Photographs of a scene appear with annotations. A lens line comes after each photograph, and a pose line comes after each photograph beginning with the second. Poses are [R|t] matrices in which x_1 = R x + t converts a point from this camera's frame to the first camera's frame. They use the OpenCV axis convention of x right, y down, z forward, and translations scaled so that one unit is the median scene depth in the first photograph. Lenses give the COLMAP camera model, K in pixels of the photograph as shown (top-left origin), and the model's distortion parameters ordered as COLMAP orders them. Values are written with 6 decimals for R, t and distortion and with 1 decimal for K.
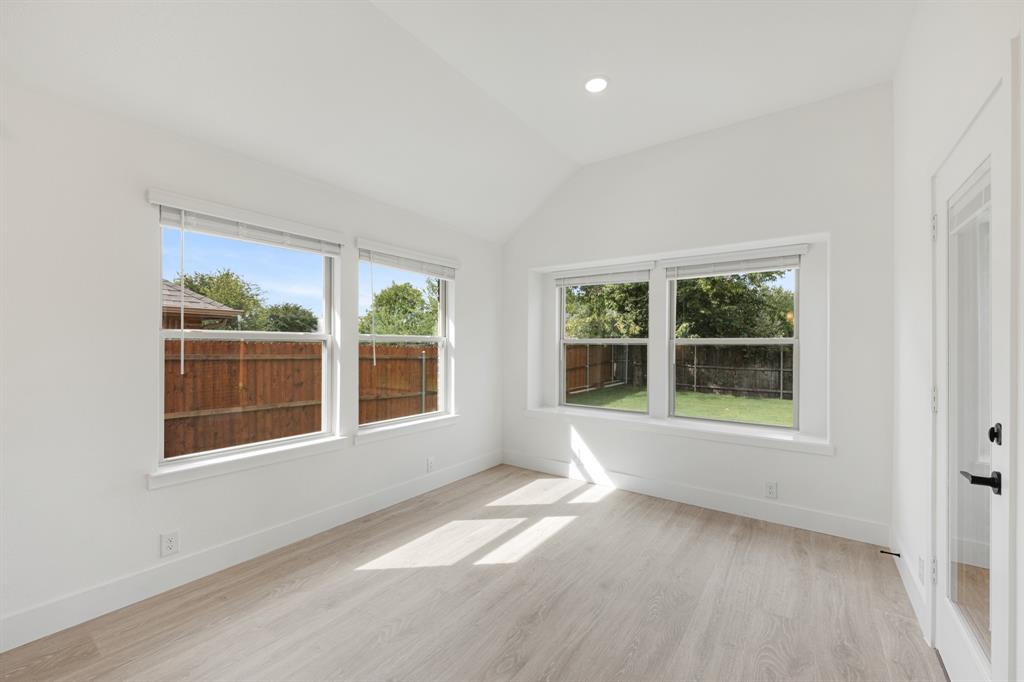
lens RADIAL K [[413.0, 0, 509.8], [0, 413.0, 344.4], [0, 0, 1]] dist [0.000465, -0.000109]
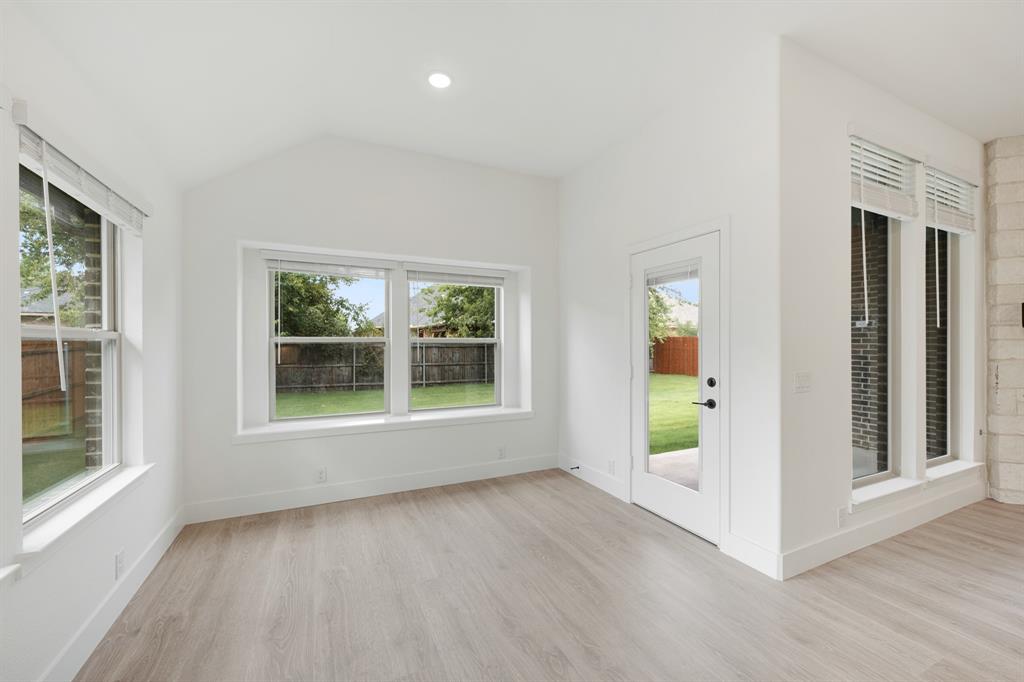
lens RADIAL K [[408.2, 0, 513.6], [0, 408.2, 343.1], [0, 0, 1]] dist [-0.002200, -0.000313]
pose [[0.470271, -0.002997, 0.882517, -0.385751], [0.001660, 0.999995, 0.002511, -0.002775], [-0.882521, 0.000284, 0.470273, 0.259981]]
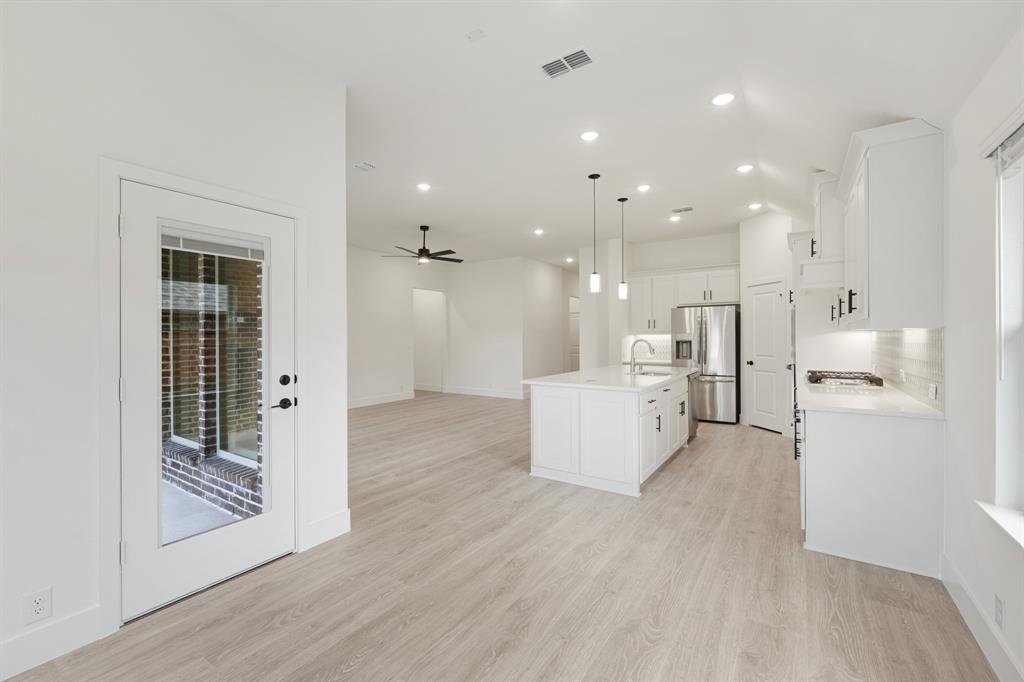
lens RADIAL K [[428.5, 0, 508.3], [0, 428.5, 337.6], [0, 0, 1]] dist [-0.000087, 0.000010]
pose [[-0.999111, -0.000312, -0.042156, 0.040085], [-0.000308, 1.000000, -0.000088, -0.000134], [0.042156, -0.000075, -0.999111, 0.931558]]
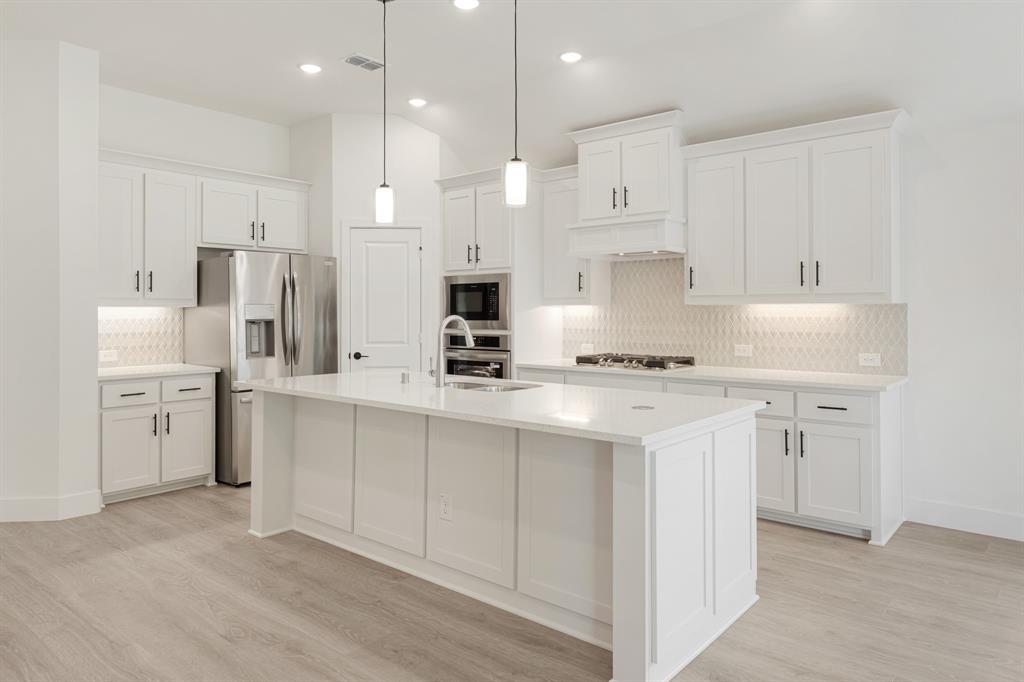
lens RADIAL K [[666.2, 0, 508.2], [0, 666.2, 308.4], [0, 0, 1]] dist [-0.003009, -0.000618]
pose [[-0.068475, -0.009522, -0.997607, 0.506897], [0.001283, 0.999953, -0.009633, 0.003409], [0.997652, -0.001940, -0.068460, -0.143377]]
